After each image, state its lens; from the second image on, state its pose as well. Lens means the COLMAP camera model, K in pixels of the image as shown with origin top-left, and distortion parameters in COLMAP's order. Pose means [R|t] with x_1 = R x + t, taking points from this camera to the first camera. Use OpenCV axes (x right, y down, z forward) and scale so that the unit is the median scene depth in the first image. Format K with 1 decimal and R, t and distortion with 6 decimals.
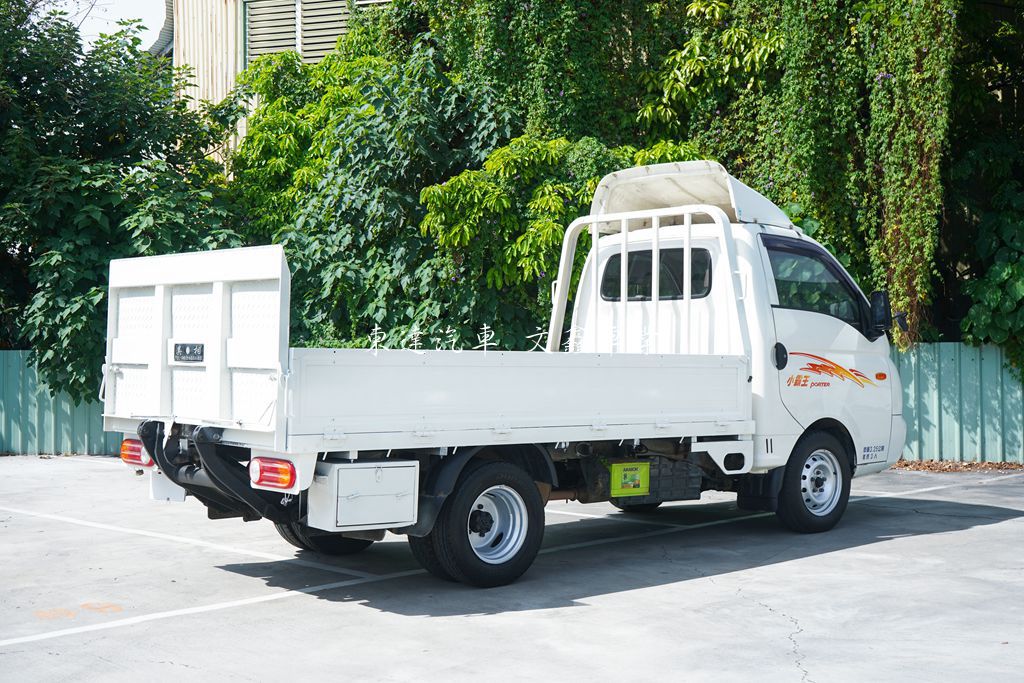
lens RADIAL K [[1266.2, 0, 512.0], [0, 1266.2, 341.5], [0, 0, 1]] dist [0.009704, -0.016516]
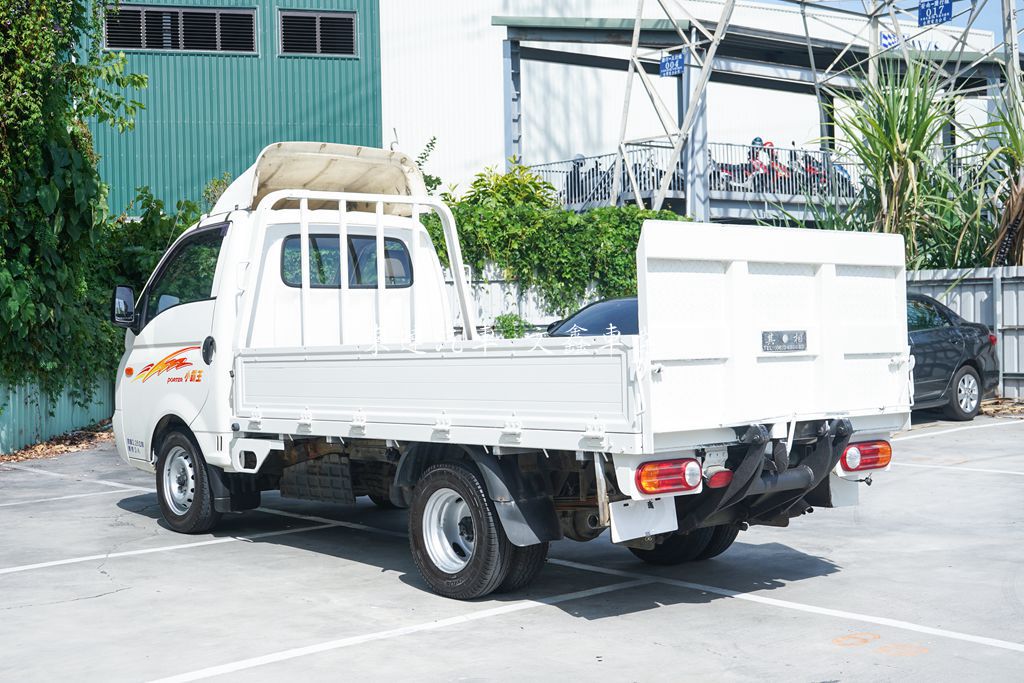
lens RADIAL K [[1266.2, 0, 512.0], [0, 1266.2, 341.5], [0, 0, 1]] dist [0.009704, -0.016516]
pose [[0.161213, -0.020711, 0.986702, -0.837857], [0.017429, 0.999684, 0.018136, -0.007510], [-0.986766, 0.014273, 0.161523, 0.752131]]
